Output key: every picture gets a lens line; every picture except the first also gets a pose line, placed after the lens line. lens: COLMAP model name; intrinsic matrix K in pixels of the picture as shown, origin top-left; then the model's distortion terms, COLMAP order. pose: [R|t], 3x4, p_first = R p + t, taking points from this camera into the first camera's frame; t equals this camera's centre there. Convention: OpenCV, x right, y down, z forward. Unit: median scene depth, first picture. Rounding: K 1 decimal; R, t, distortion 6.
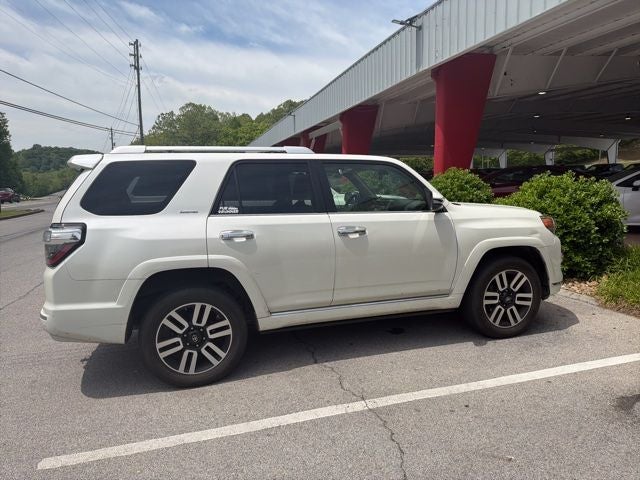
lens RADIAL K [[449.4, 0, 318.7], [0, 449.4, 233.9], [0, 0, 1]] dist [0.051076, -0.072213]
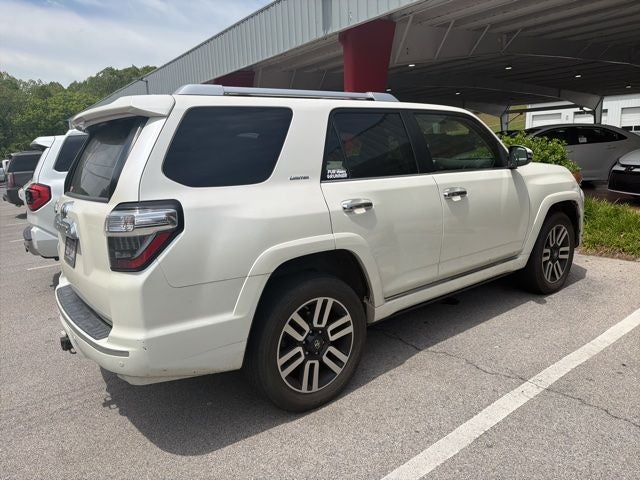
lens RADIAL K [[449.4, 0, 318.7], [0, 449.4, 233.9], [0, 0, 1]] dist [0.051076, -0.072213]
pose [[0.935854, -0.085850, 0.341771, -0.477932], [0.067730, 0.995608, 0.064627, -0.002061], [-0.345819, -0.037333, 0.937558, 0.275212]]
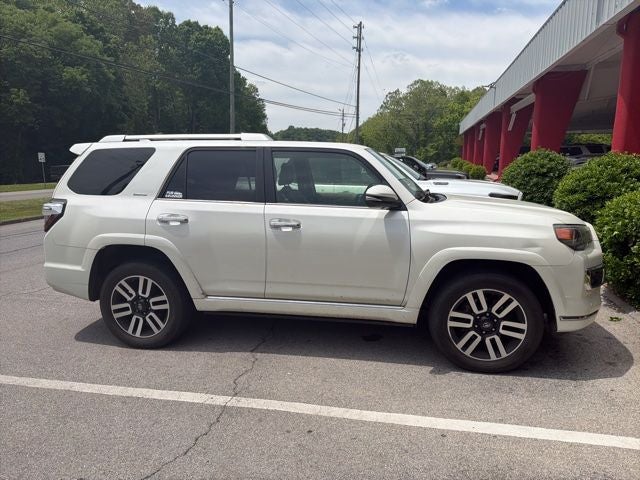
lens RADIAL K [[449.2, 0, 320.0], [0, 449.2, 240.0], [0, 0, 1]] dist [0.048974, -0.070269]
pose [[0.881434, 0.099290, -0.461753, 0.588774], [-0.070684, 0.994374, 0.078892, -0.053041], [0.466988, -0.036899, 0.883493, 0.197326]]
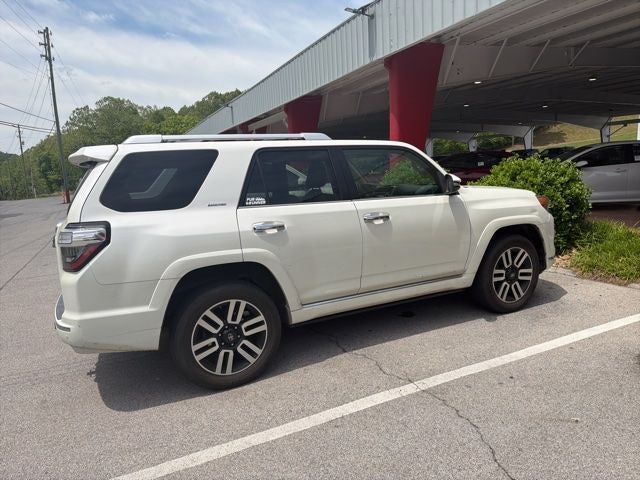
lens RADIAL K [[449.2, 0, 320.0], [0, 449.2, 240.0], [0, 0, 1]] dist [0.048974, -0.070269]
pose [[0.987096, -0.056400, 0.149871, -0.203322], [0.052181, 0.998127, 0.031940, 0.005999], [-0.151392, -0.023708, 0.988189, 0.034927]]
